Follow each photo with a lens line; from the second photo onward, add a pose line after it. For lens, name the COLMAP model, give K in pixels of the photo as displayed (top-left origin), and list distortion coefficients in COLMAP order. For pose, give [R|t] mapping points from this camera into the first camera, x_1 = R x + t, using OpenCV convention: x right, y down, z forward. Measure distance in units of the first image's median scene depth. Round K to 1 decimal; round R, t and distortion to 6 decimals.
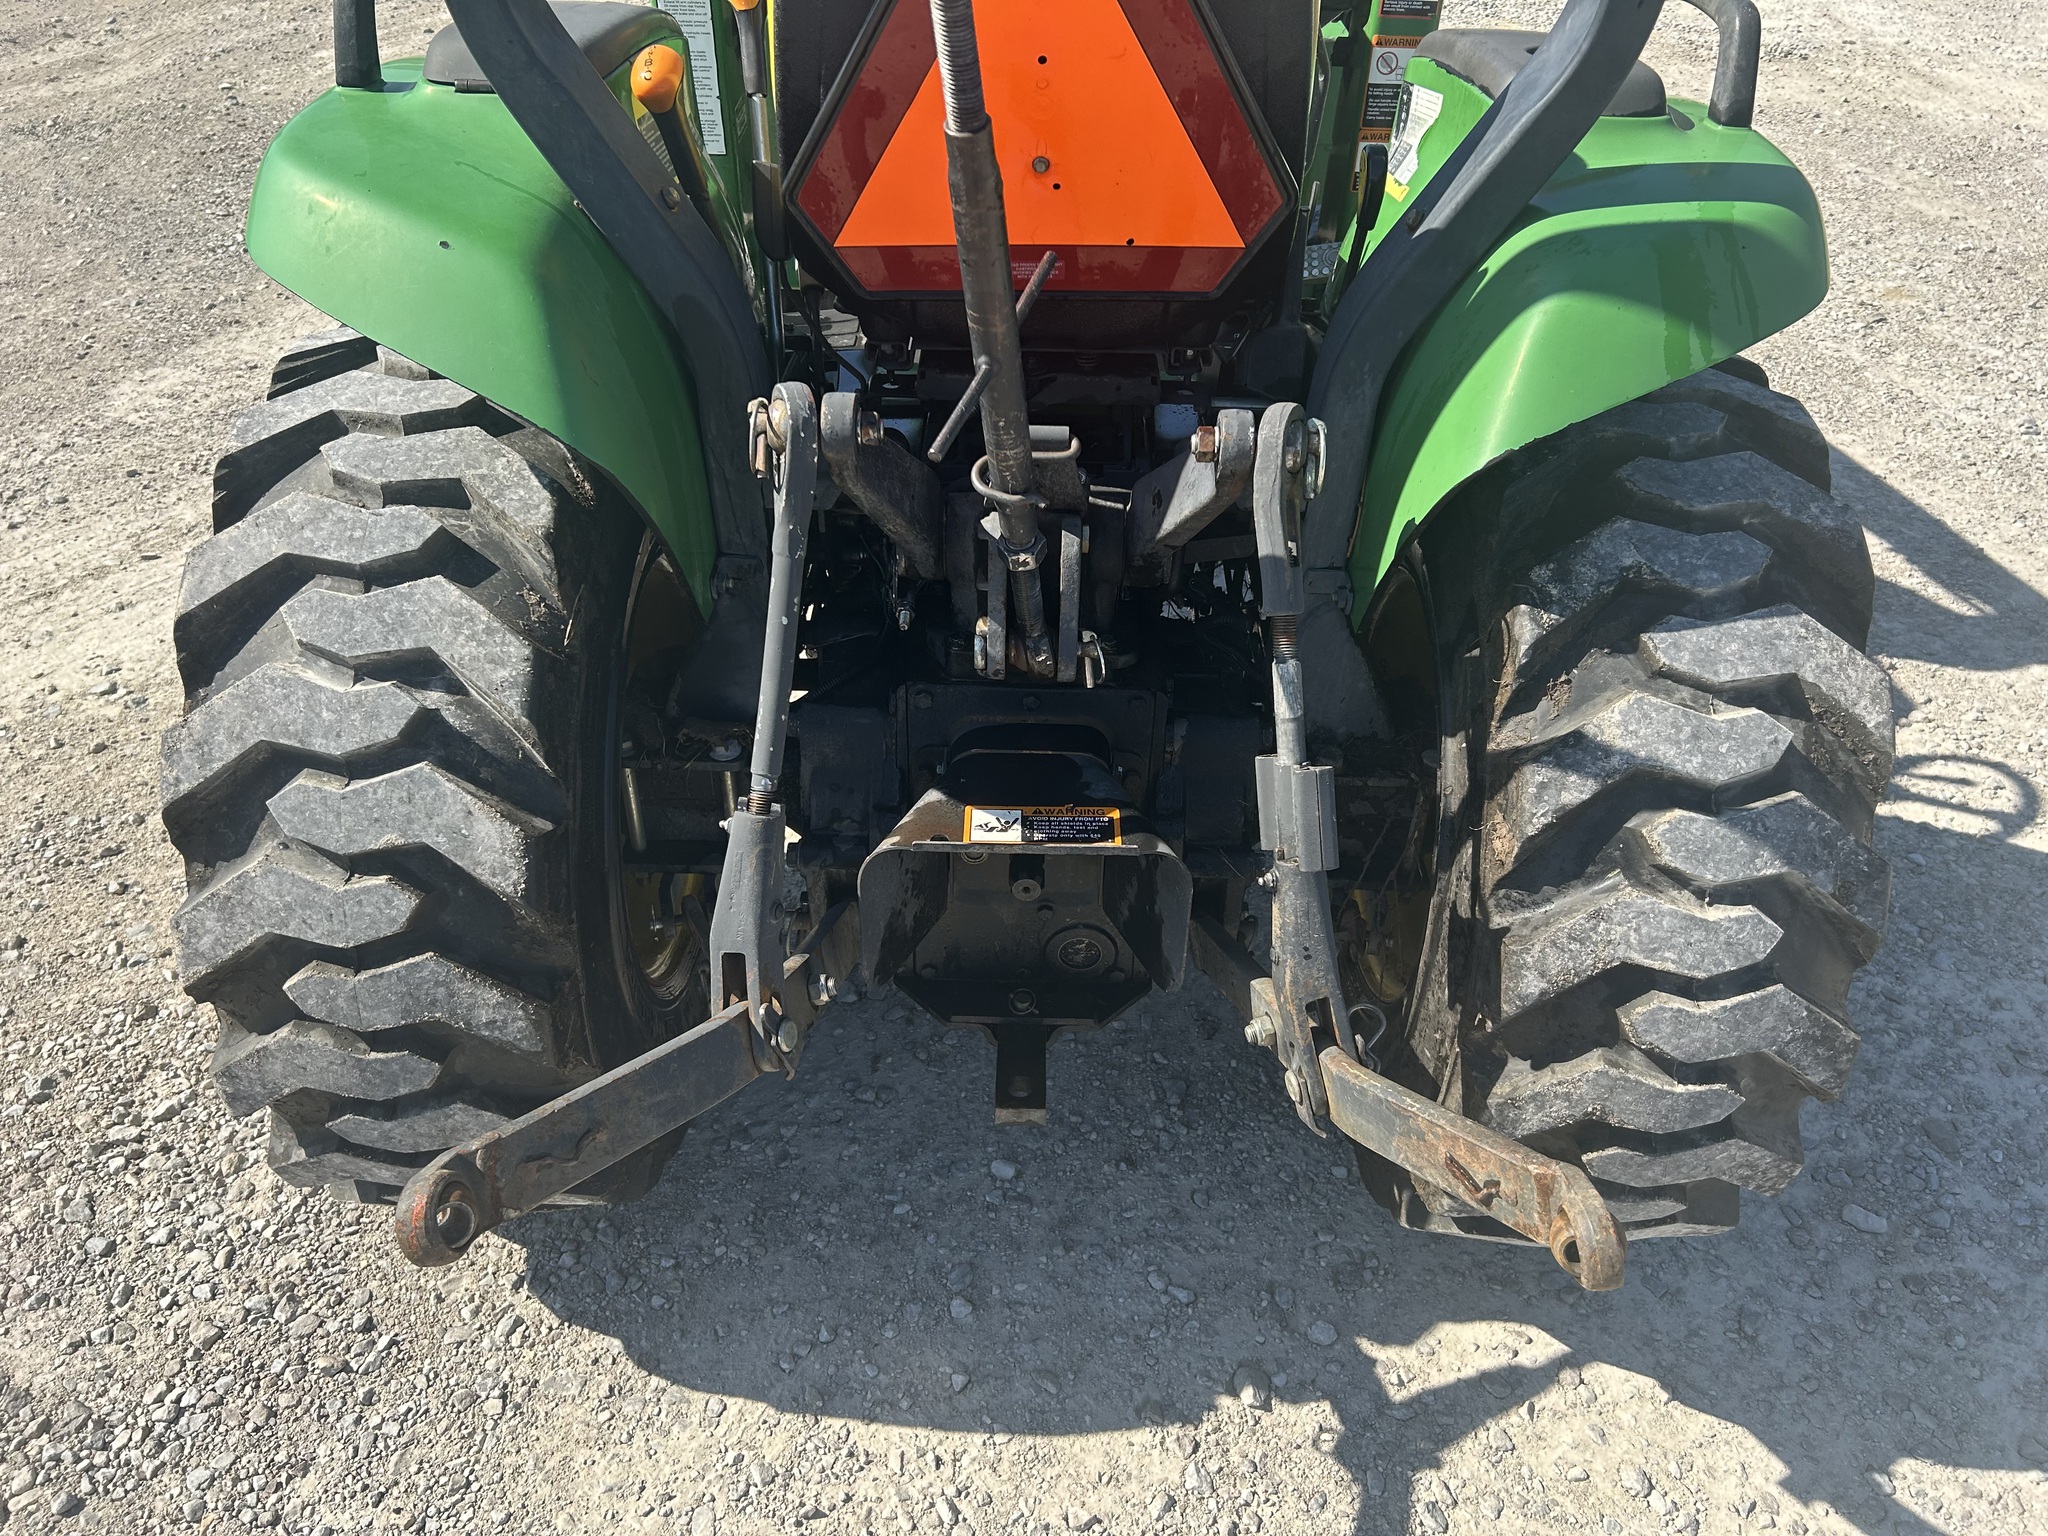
lens RADIAL K [[1535.0, 0, 1041.7], [0, 1535.0, 756.7], [0, 0, 1]] dist [0.057897, -0.067770]
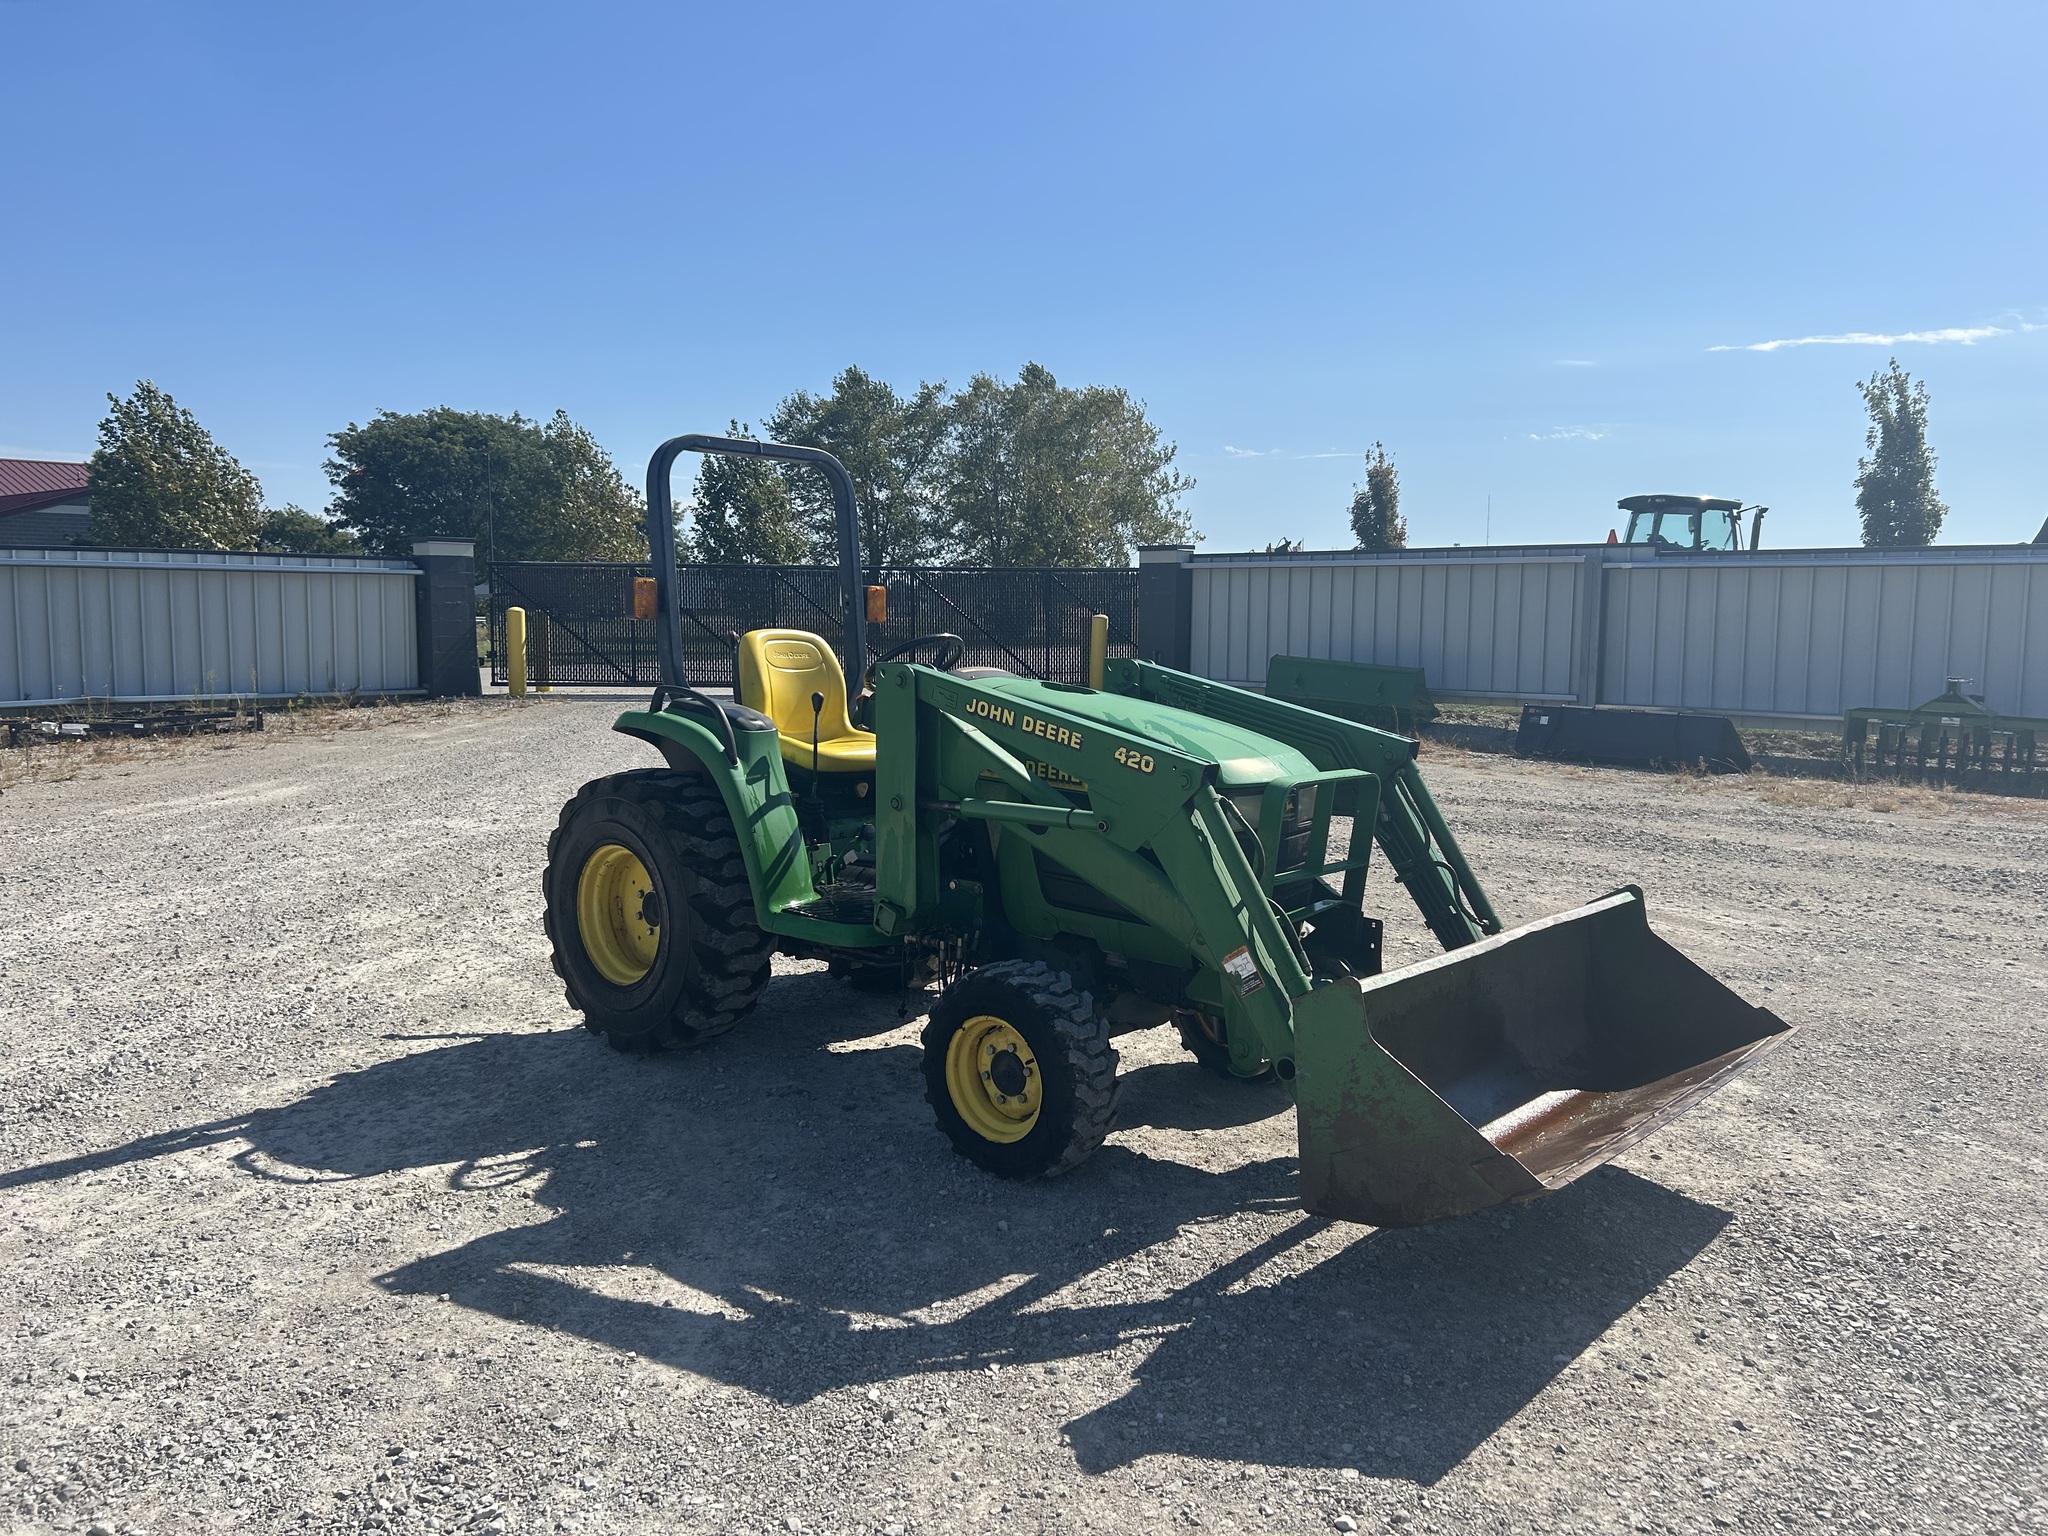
lens RADIAL K [[1536.4, 0, 1045.0], [0, 1536.4, 769.3], [0, 0, 1]] dist [0.038613, -0.034859]
pose [[-0.645180, 0.035336, -0.763213, 2.308003], [-0.489514, 0.747853, 0.448433, -2.099451], [0.586617, 0.662924, -0.465202, 2.893040]]
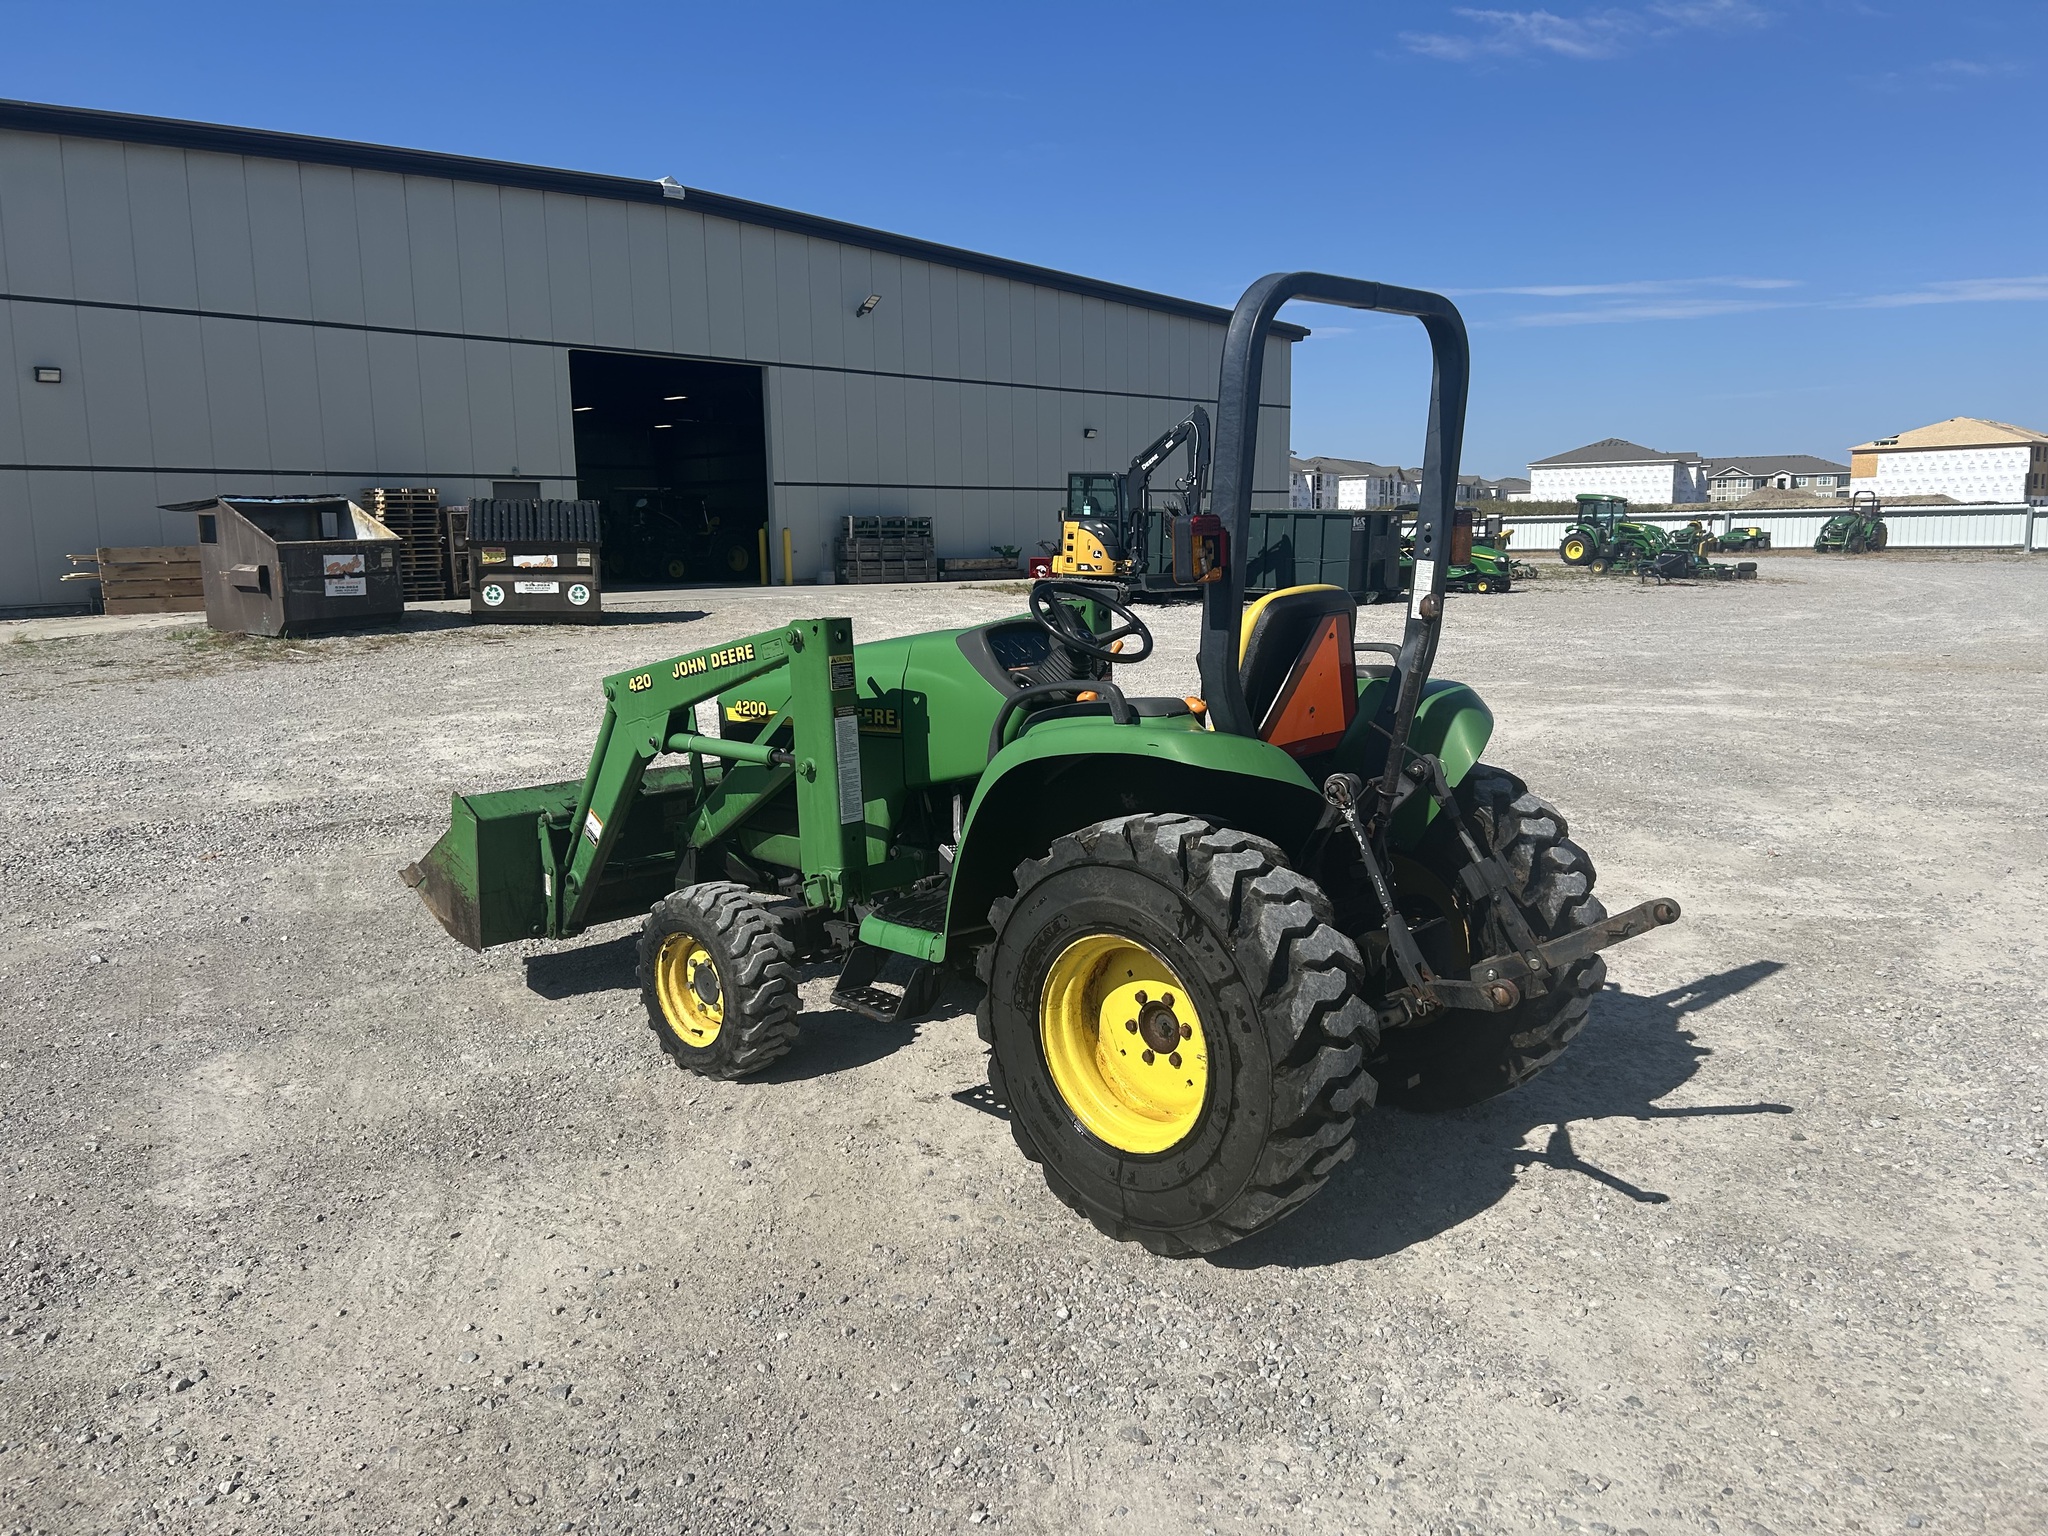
lens RADIAL K [[1536.4, 0, 1045.0], [0, 1536.4, 769.3], [0, 0, 1]] dist [0.038613, -0.034859]
pose [[0.681455, -0.154876, 0.715285, -1.936998], [0.473567, 0.838475, -0.269619, 0.200274], [-0.557991, 0.522468, 0.644727, -0.417031]]
